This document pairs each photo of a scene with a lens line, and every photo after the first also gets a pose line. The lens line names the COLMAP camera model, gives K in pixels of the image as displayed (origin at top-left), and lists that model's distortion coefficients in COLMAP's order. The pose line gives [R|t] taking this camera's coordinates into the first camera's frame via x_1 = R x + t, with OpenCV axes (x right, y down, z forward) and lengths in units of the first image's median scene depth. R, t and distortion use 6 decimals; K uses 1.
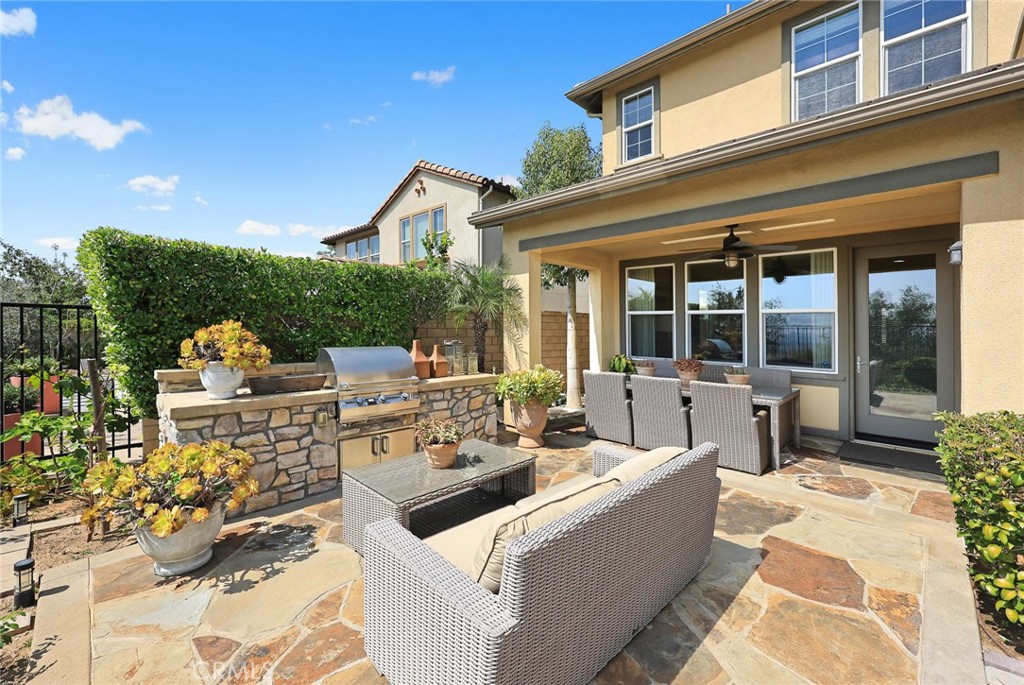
lens RADIAL K [[423.8, 0, 526.9], [0, 423.8, 325.7], [0, 0, 1]] dist [-0.005563, -0.000319]
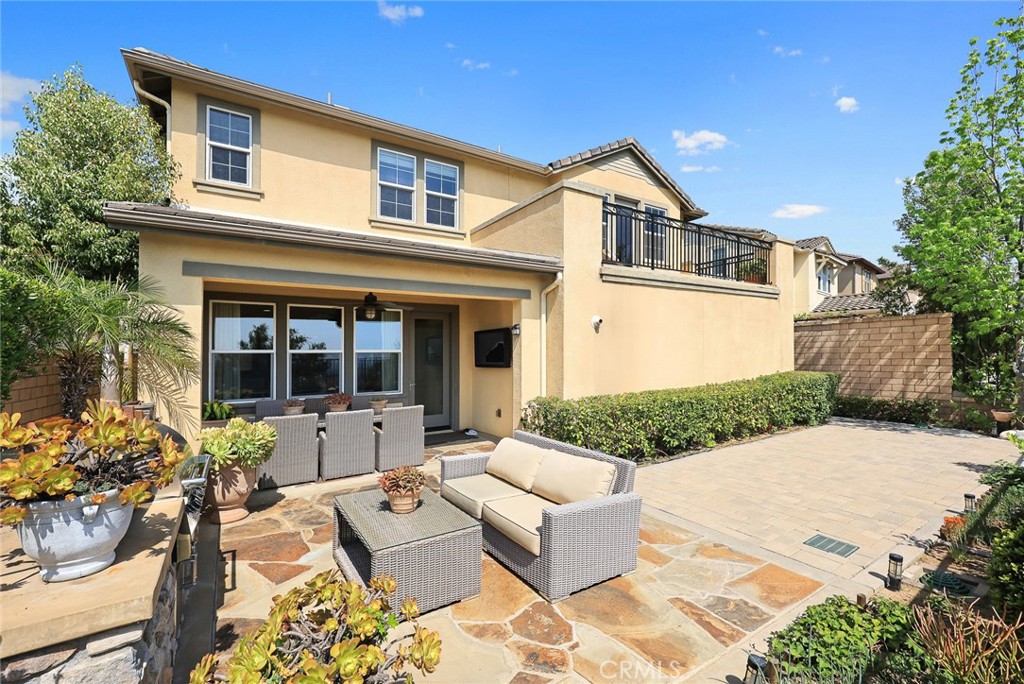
lens RADIAL K [[423.8, 0, 510.2], [0, 423.8, 347.1], [0, 0, 1]] dist [-0.005563, -0.000319]
pose [[0.228200, 0.004804, 0.973602, -0.751560], [0.013016, 0.999883, -0.007985, -0.038500], [-0.973527, 0.014494, 0.228111, 0.323549]]
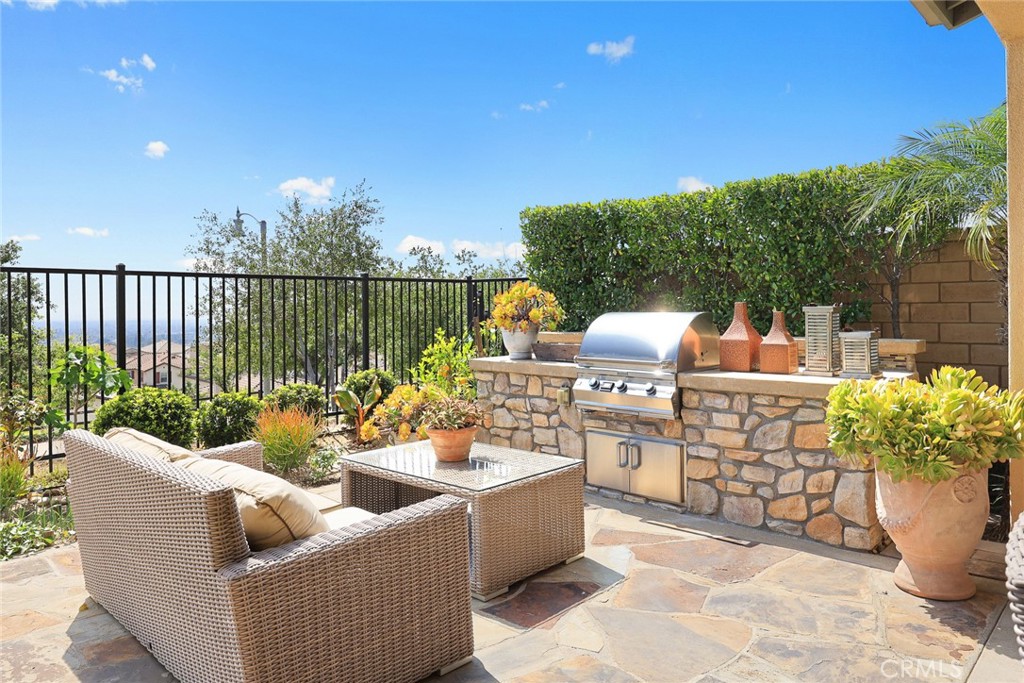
lens RADIAL K [[700.4, 0, 552.2], [0, 700.4, 311.2], [0, 0, 1]] dist [-0.007679, -0.002214]
pose [[0.020936, -0.003533, -0.999775, 0.686056], [0.014827, 0.999885, -0.003223, 0.046251], [0.999671, -0.014756, 0.020986, 0.751975]]
